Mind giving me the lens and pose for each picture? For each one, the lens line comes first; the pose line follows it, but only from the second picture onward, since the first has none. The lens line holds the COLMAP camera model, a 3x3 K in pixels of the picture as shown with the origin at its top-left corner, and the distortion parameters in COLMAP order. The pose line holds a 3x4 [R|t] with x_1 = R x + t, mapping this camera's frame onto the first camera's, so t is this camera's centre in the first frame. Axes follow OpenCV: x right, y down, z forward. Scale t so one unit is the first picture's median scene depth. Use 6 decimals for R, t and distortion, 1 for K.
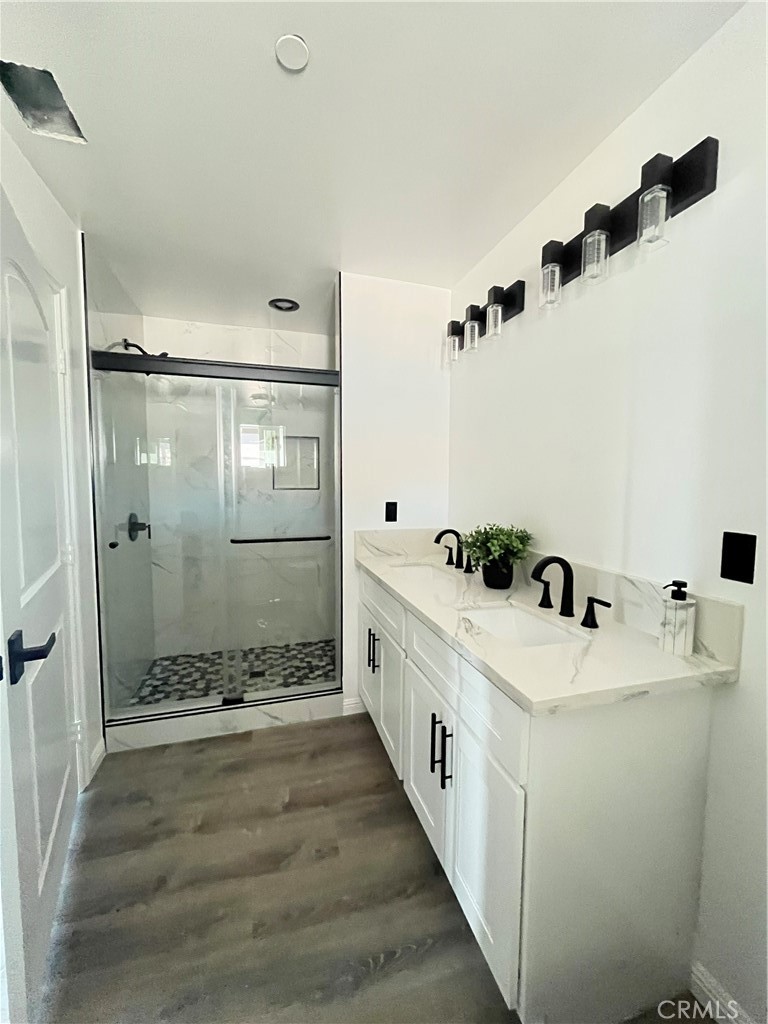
lens RADIAL K [[415.3, 0, 379.2], [0, 415.3, 510.7], [0, 0, 1]] dist [0.000765, 0.000022]
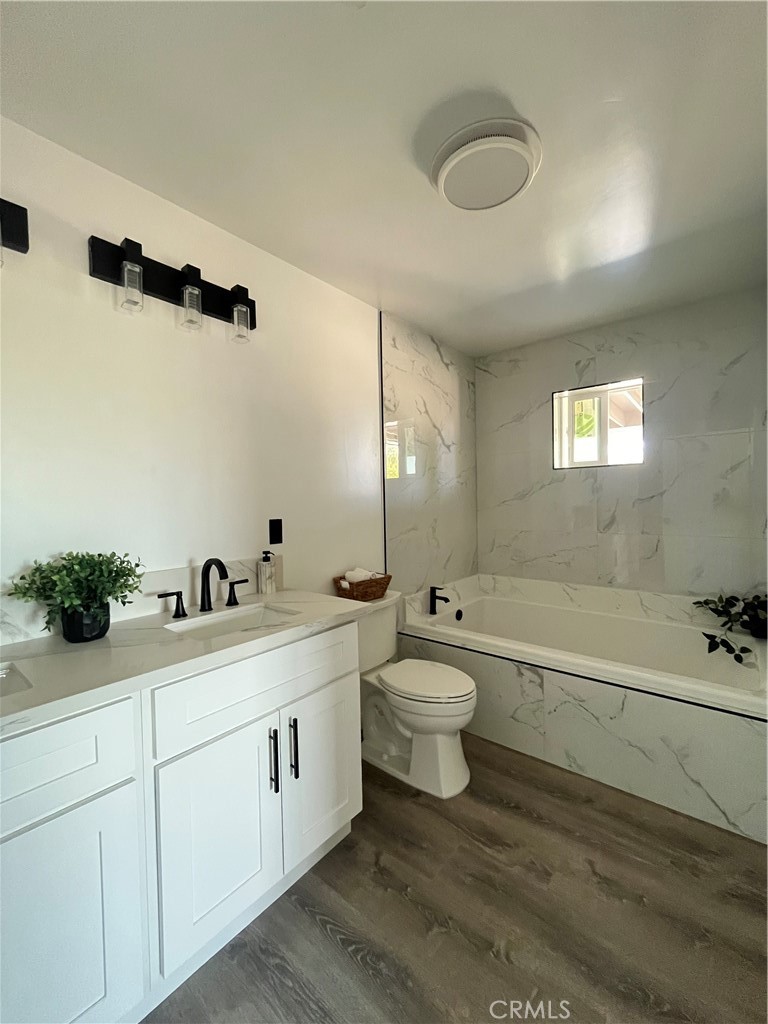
lens RADIAL K [[415.3, 0, 379.2], [0, 415.3, 510.7], [0, 0, 1]] dist [0.000765, 0.000022]
pose [[-0.554349, -0.016230, 0.832126, -0.830820], [0.078352, 0.994352, 0.071591, -0.070199], [-0.828588, 0.104885, -0.549947, 1.329389]]
